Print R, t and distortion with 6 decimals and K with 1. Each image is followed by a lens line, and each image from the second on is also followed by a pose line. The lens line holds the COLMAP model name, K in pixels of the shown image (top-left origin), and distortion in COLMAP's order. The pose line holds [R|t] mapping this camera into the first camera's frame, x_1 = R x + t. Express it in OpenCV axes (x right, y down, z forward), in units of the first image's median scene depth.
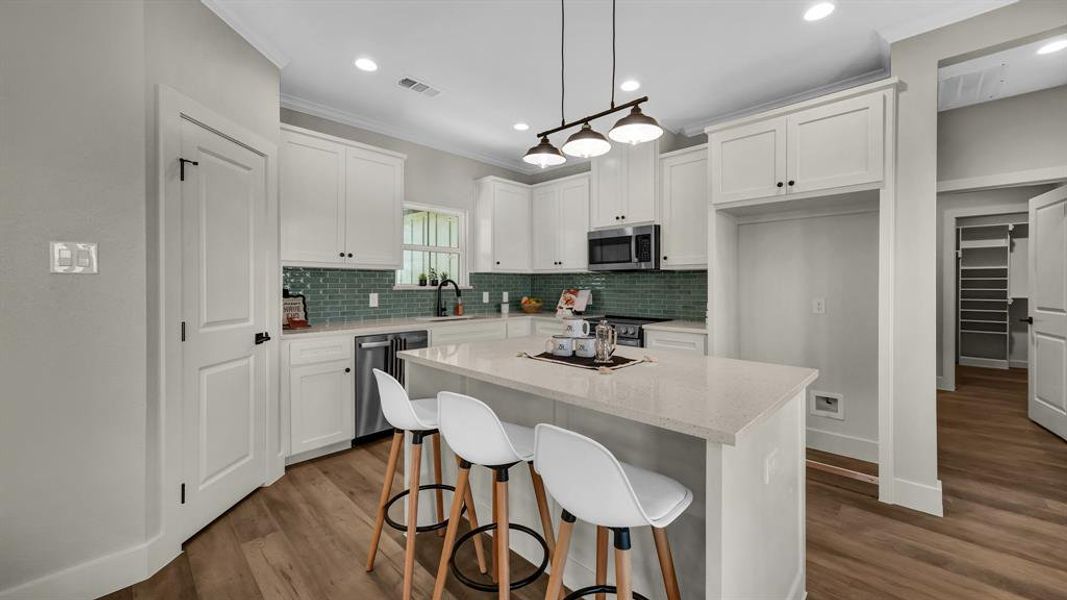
lens RADIAL K [[415.7, 0, 545.6], [0, 415.7, 287.5], [0, 0, 1]] dist [-0.000027, 0.000067]
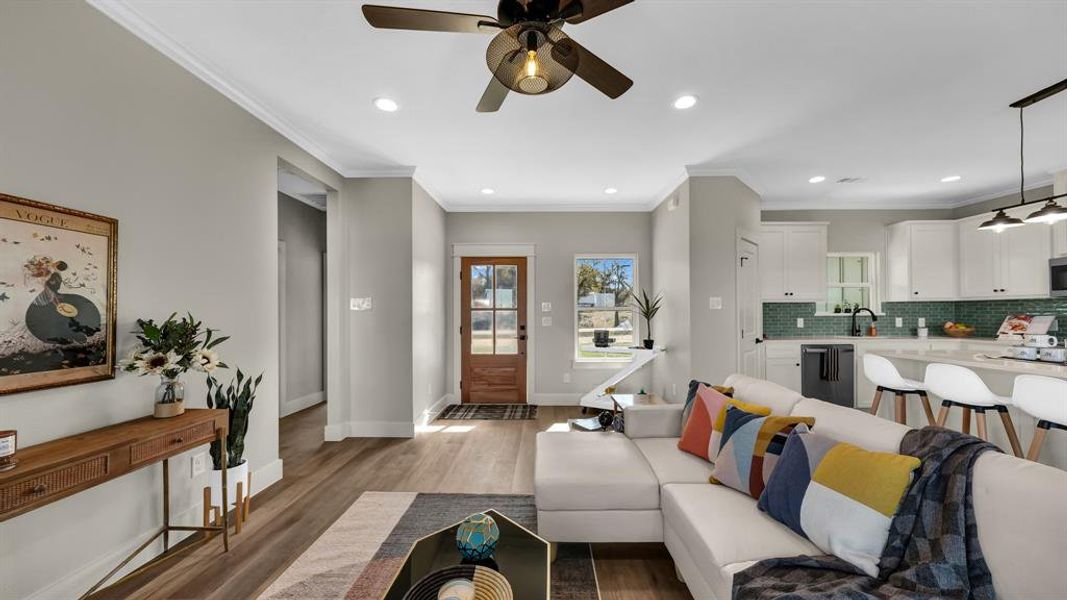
lens RADIAL K [[366.9, 0, 535.7], [0, 366.9, 312.1], [0, 0, 1]] dist [0.007757, 0.000214]
pose [[0.670791, -0.010349, -0.741574, -0.067698], [0.004191, 0.999940, -0.010163, 0.000945], [0.741635, 0.003709, 0.670794, -0.555046]]
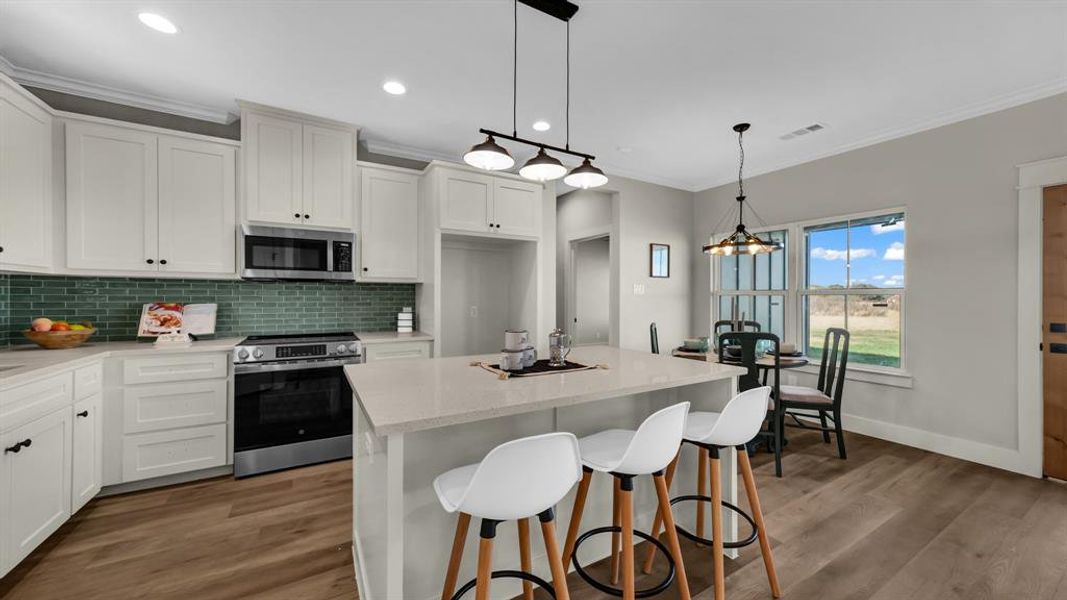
lens RADIAL K [[372.5, 0, 518.4], [0, 372.5, 299.8], [0, 0, 1]] dist [0.000096, 0.000089]
pose [[0.300324, -0.006535, 0.953815, -0.384223], [0.001375, 0.999978, 0.006418, -0.004279], [-0.953836, -0.000616, 0.300327, 0.348051]]
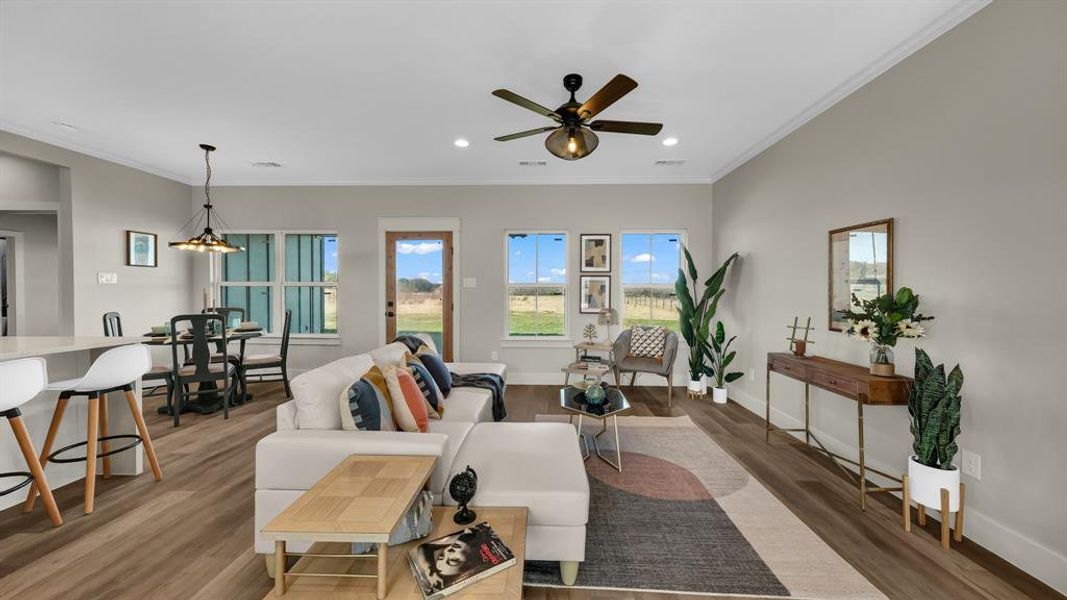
lens RADIAL K [[396.7, 0, 553.5], [0, 396.7, 298.4], [0, 0, 1]] dist [-0.000514, 0.005536]
pose [[-0.659169, -0.019424, 0.751744, -0.820077], [-0.002761, 0.999722, 0.023410, -0.001983], [-0.751990, 0.013355, -0.659039, 0.158968]]
